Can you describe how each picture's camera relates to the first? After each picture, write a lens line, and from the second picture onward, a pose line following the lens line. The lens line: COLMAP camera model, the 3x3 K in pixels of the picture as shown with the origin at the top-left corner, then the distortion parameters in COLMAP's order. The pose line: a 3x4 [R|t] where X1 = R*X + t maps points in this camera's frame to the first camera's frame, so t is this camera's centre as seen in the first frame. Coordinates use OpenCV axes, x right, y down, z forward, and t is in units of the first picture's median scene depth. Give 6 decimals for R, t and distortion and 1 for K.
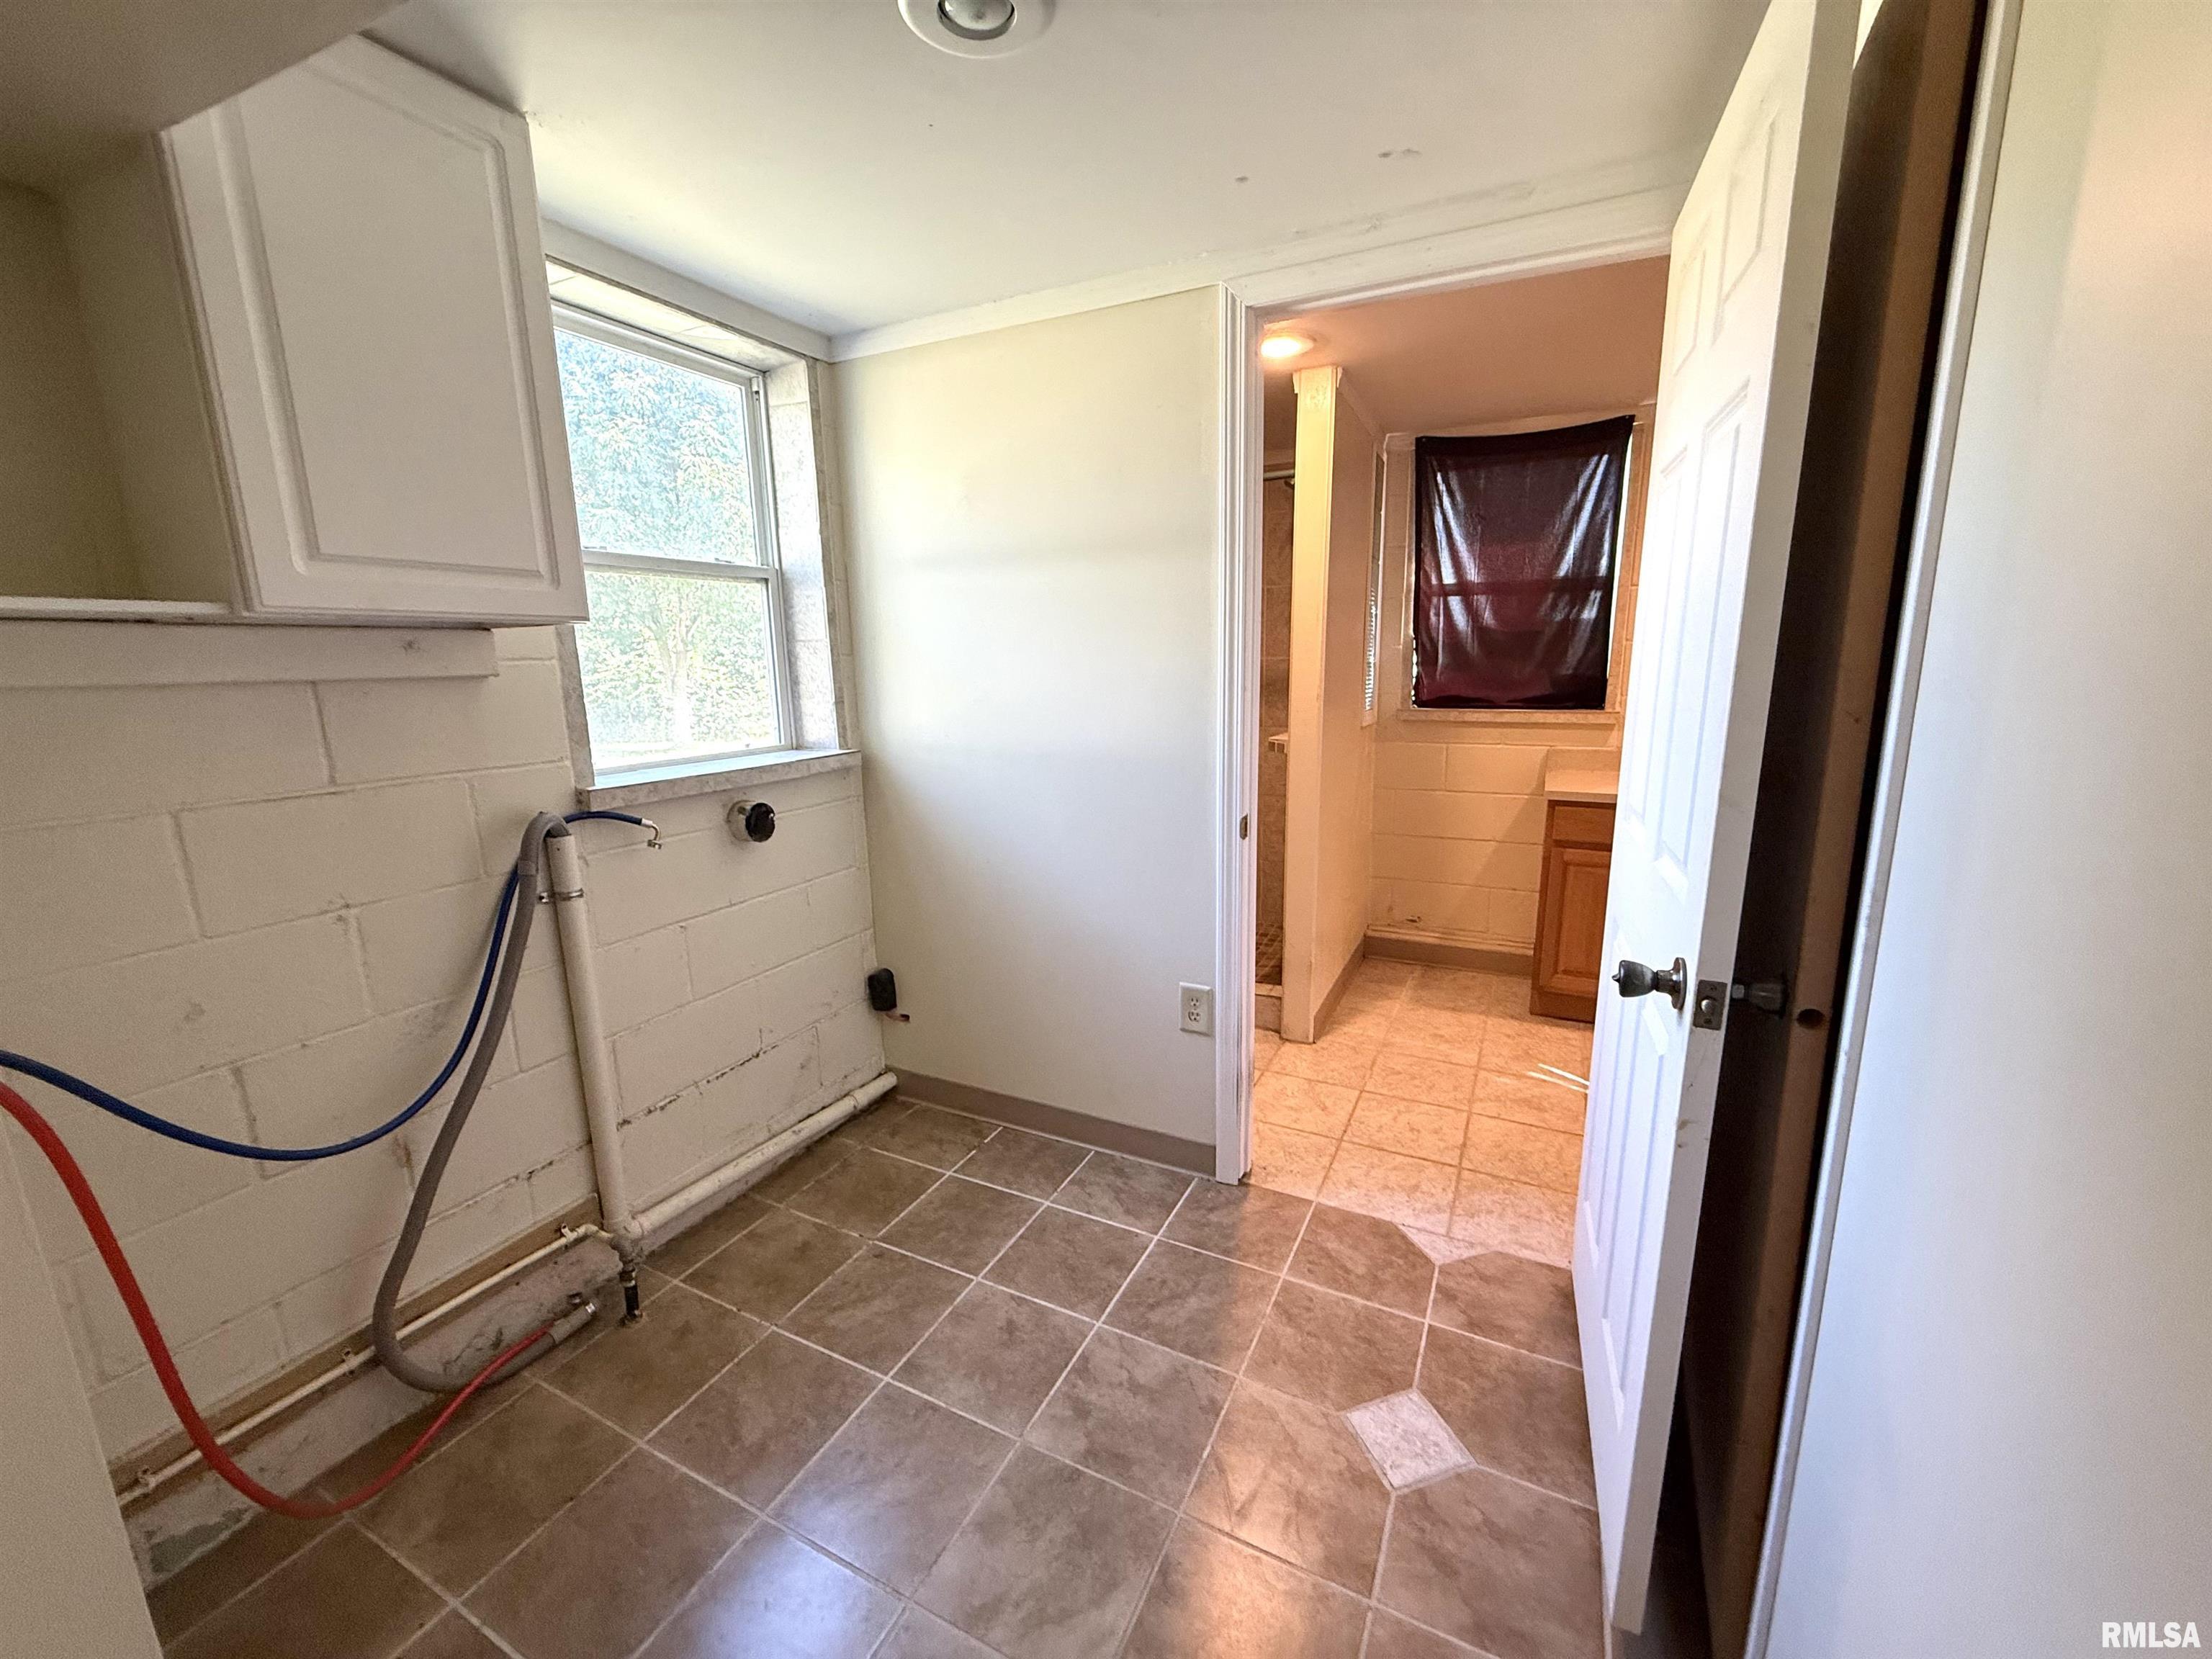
lens RADIAL K [[876.7, 0, 1100.6], [0, 876.7, 828.1], [0, 0, 1]] dist [-0.019113, 0.000046]
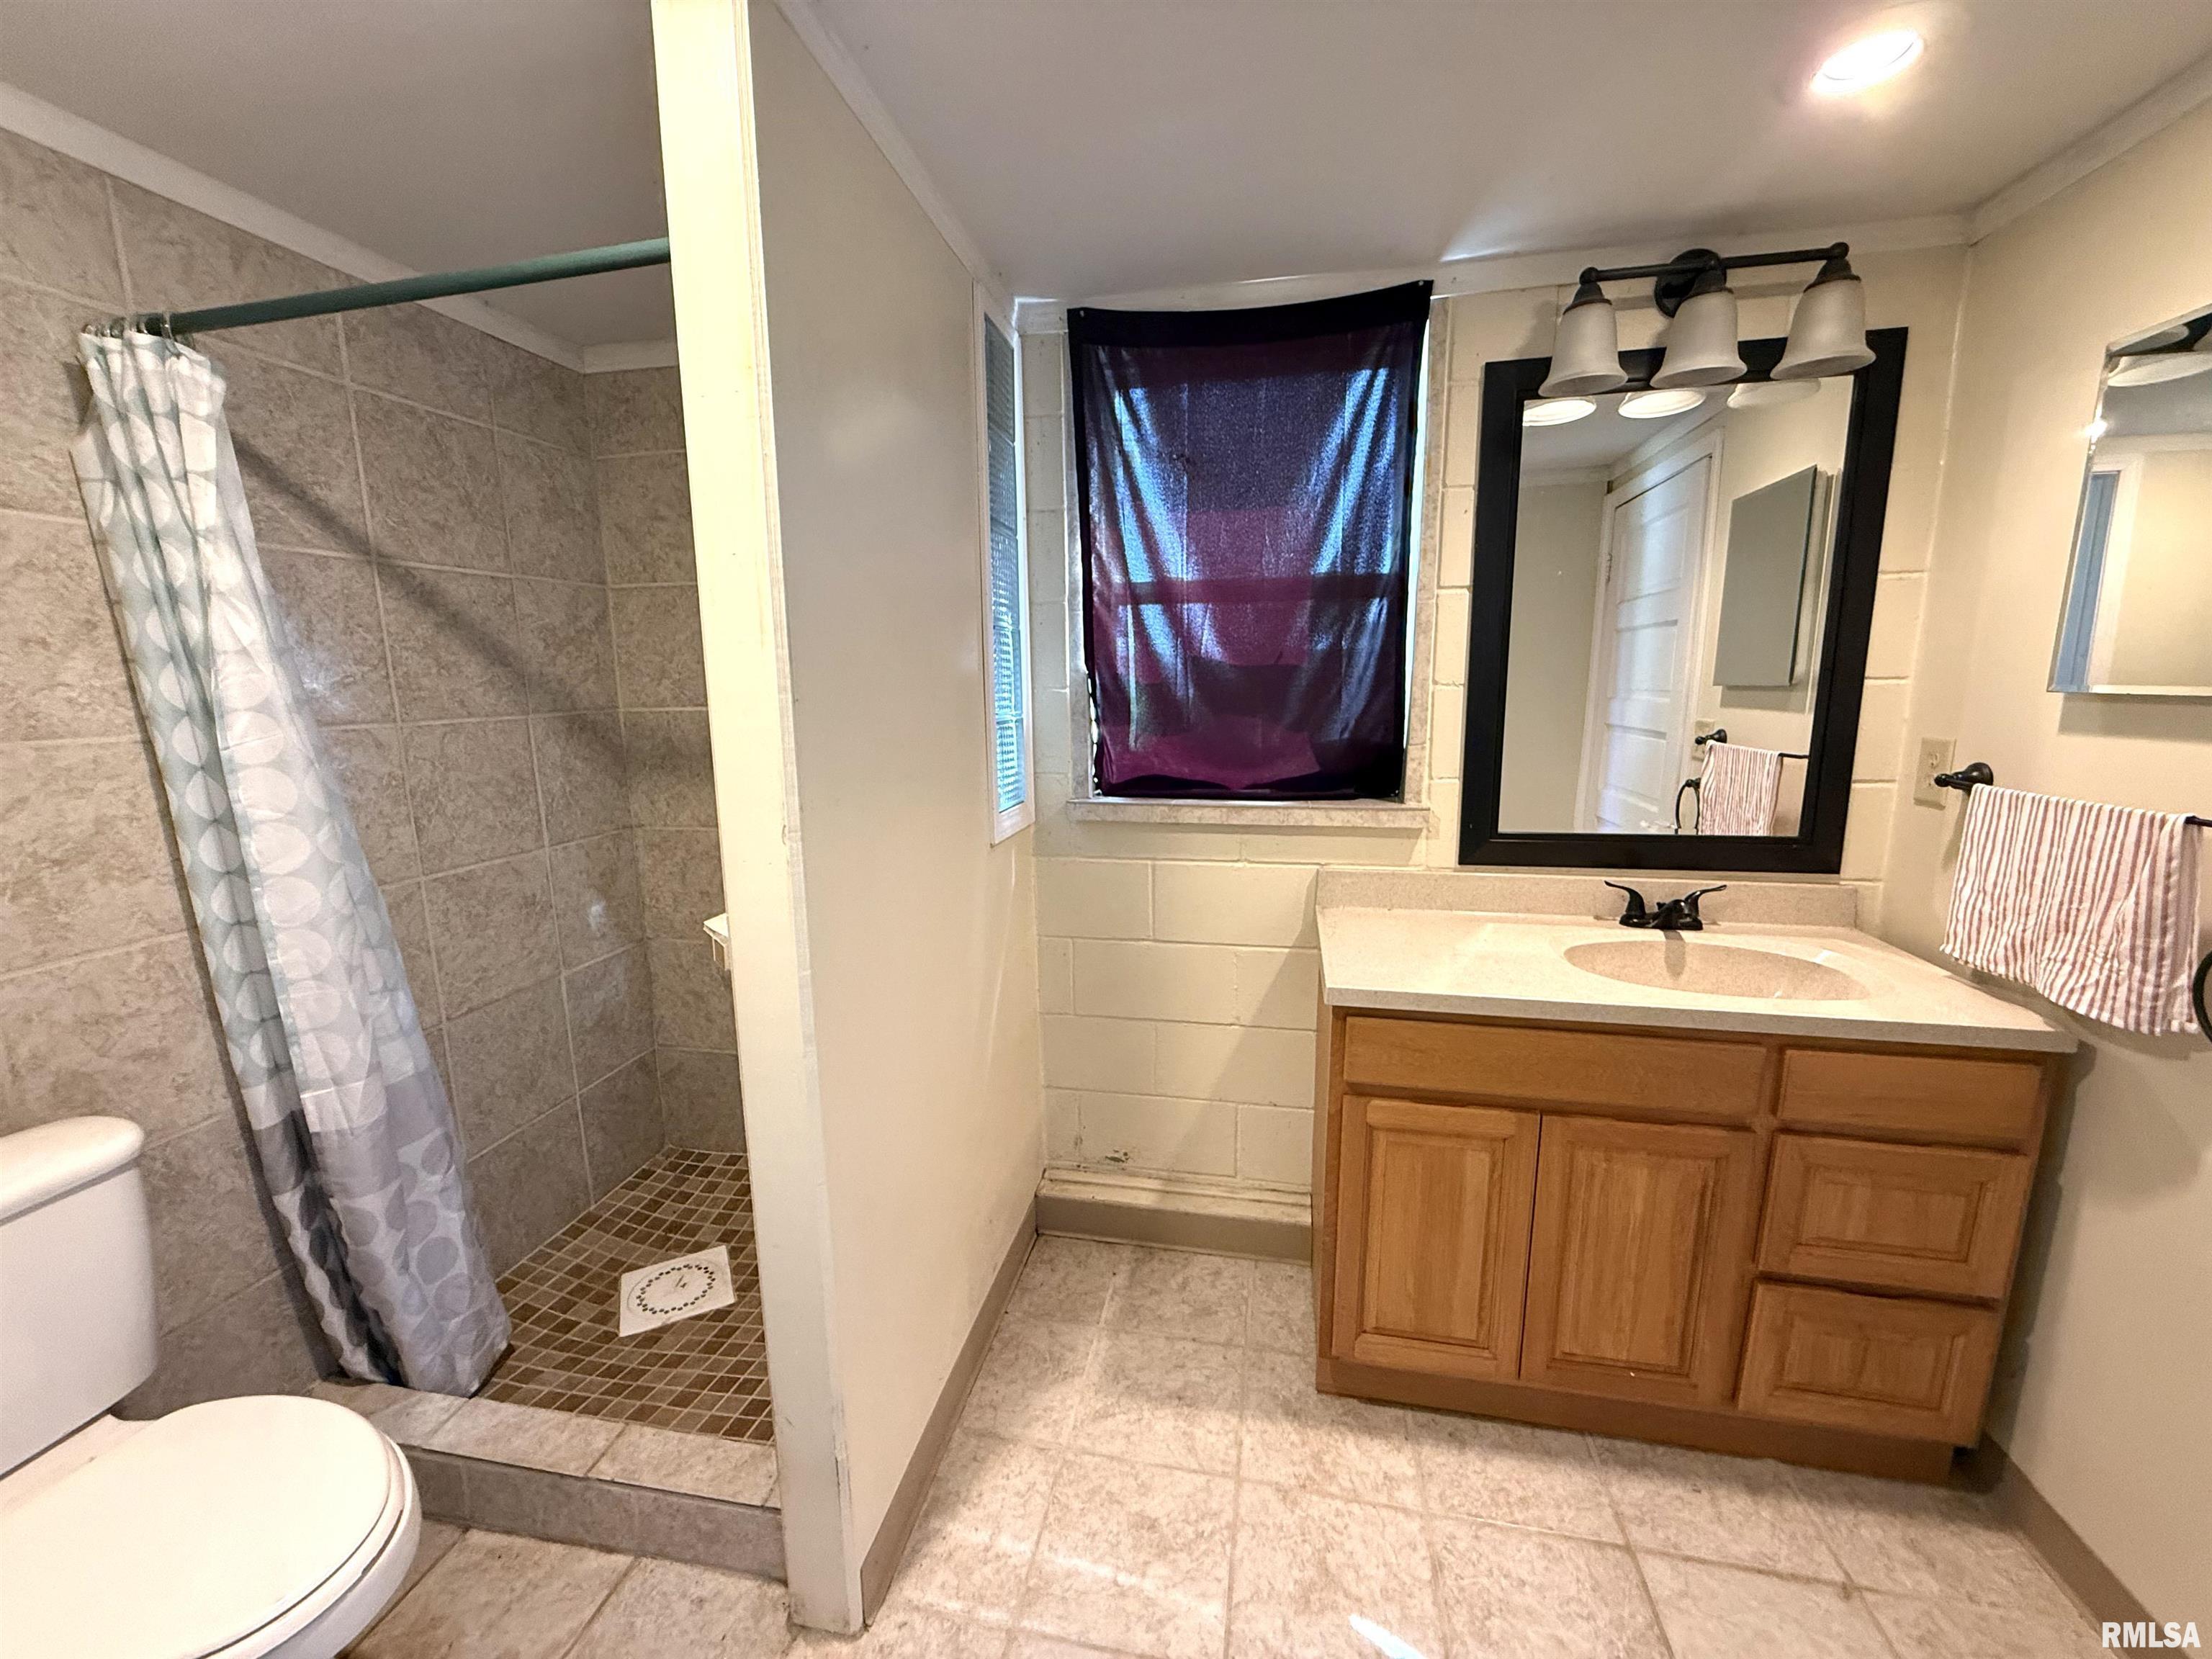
lens RADIAL K [[876.7, 0, 1110.3], [0, 876.7, 838.0], [0, 0, 1]] dist [-0.019113, 0.000046]
pose [[0.962201, -0.042102, 0.269066, 0.225527], [0.048862, 0.998635, -0.018472, -0.106888], [-0.267921, 0.030921, 0.962945, 0.475539]]
